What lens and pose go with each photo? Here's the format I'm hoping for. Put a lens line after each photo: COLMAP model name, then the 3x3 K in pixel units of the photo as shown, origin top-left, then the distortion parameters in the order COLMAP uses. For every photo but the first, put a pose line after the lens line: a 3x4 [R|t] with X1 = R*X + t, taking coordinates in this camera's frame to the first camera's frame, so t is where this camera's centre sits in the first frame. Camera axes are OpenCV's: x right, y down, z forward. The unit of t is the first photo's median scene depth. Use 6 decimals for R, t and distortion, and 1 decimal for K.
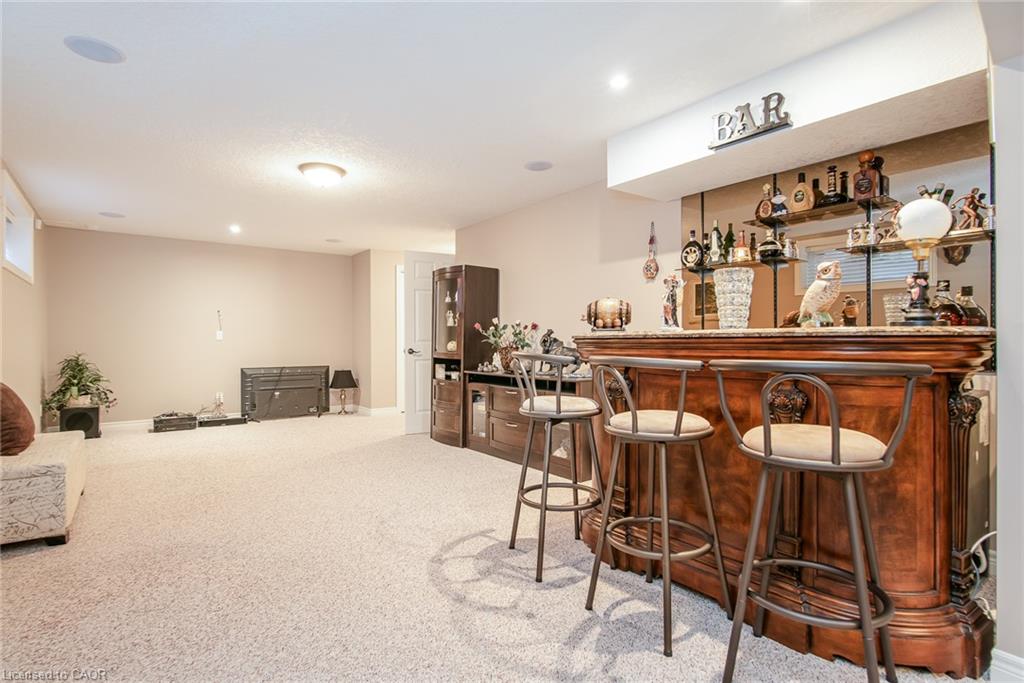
lens RADIAL K [[515.0, 0, 510.8], [0, 515.0, 341.6], [0, 0, 1]] dist [-0.005137, -0.002491]
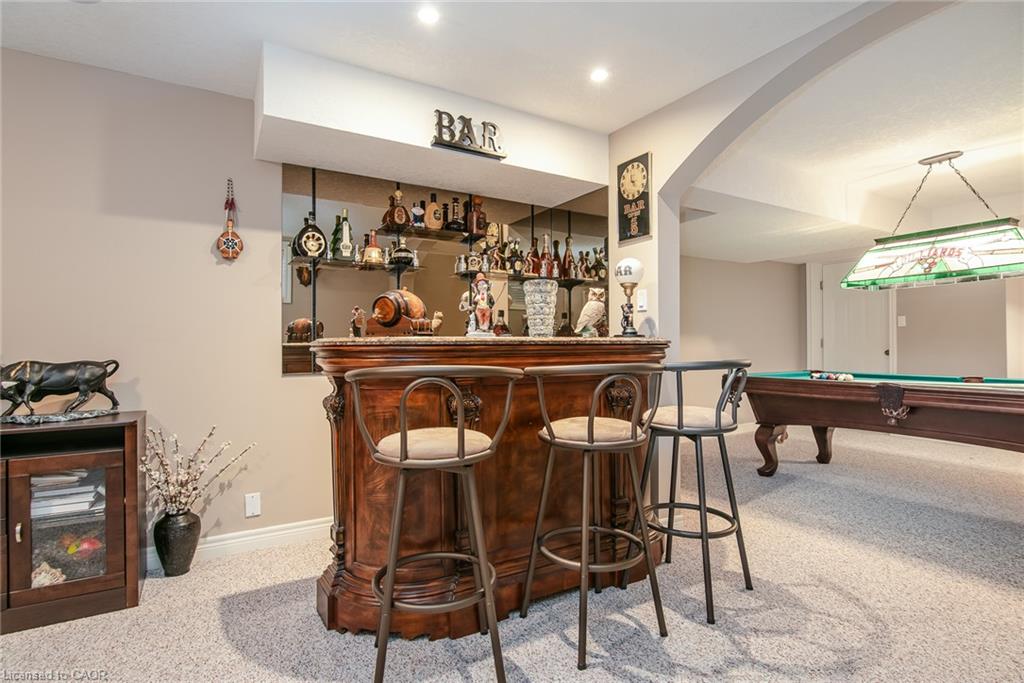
lens RADIAL K [[515.0, 0, 510.6], [0, 515.0, 343.7], [0, 0, 1]] dist [-0.005137, -0.002491]
pose [[0.108523, 0.008993, 0.994053, -0.499557], [0.004586, 0.999944, -0.009547, -0.000278], [-0.994083, 0.005595, 0.108476, 0.732026]]
